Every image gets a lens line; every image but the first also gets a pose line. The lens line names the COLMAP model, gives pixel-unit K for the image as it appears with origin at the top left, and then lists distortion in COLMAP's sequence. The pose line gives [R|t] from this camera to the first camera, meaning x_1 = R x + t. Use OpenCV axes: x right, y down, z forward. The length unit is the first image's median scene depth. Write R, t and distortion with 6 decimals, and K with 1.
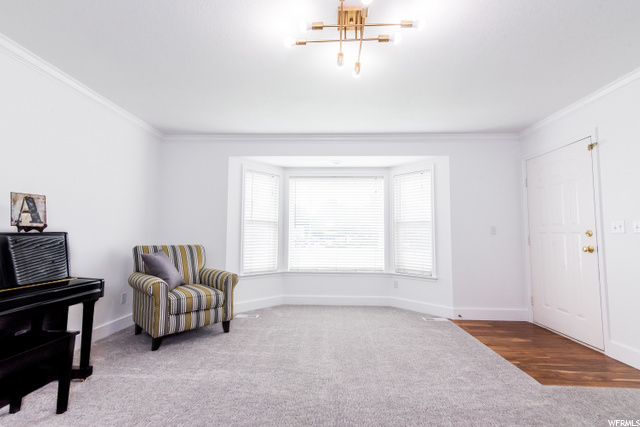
lens RADIAL K [[286.7, 0, 323.2], [0, 286.7, 215.2], [0, 0, 1]] dist [0.021932, -0.000450]
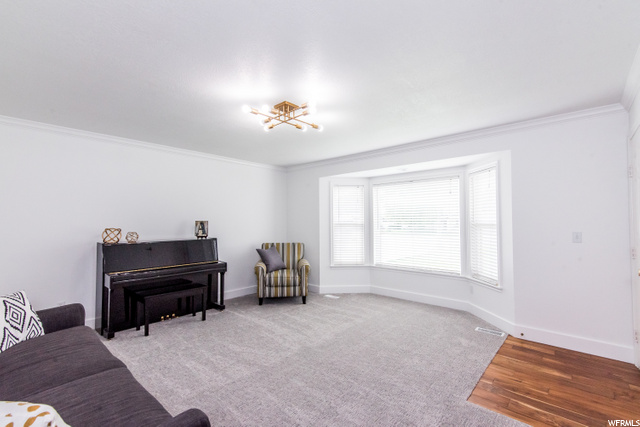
lens RADIAL K [[286.7, 0, 323.2], [0, 286.7, 215.2], [0, 0, 1]] dist [0.021932, -0.000450]
pose [[0.769201, -0.025885, -0.638482, 0.660607], [0.055243, 0.998132, 0.026087, -0.075745], [0.636614, -0.055338, 0.769195, -0.040562]]
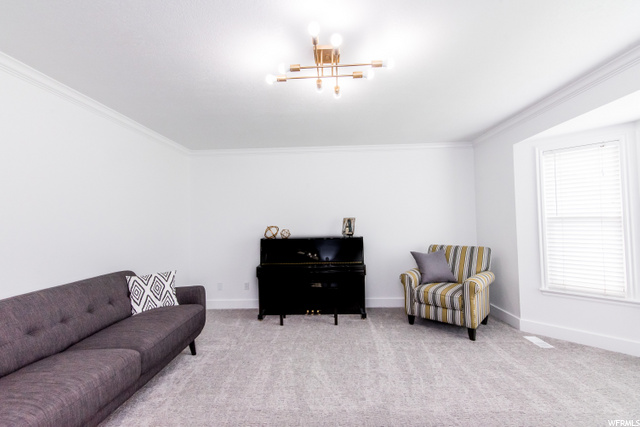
lens RADIAL K [[289.4, 0, 322.3], [0, 289.4, 215.4], [0, 0, 1]] dist [0.017213, -0.001000]
pose [[-0.001075, -0.033601, -0.999435, 0.637970], [0.093463, 0.995057, -0.033555, -0.025148], [0.995622, -0.093447, 0.002071, 0.512156]]
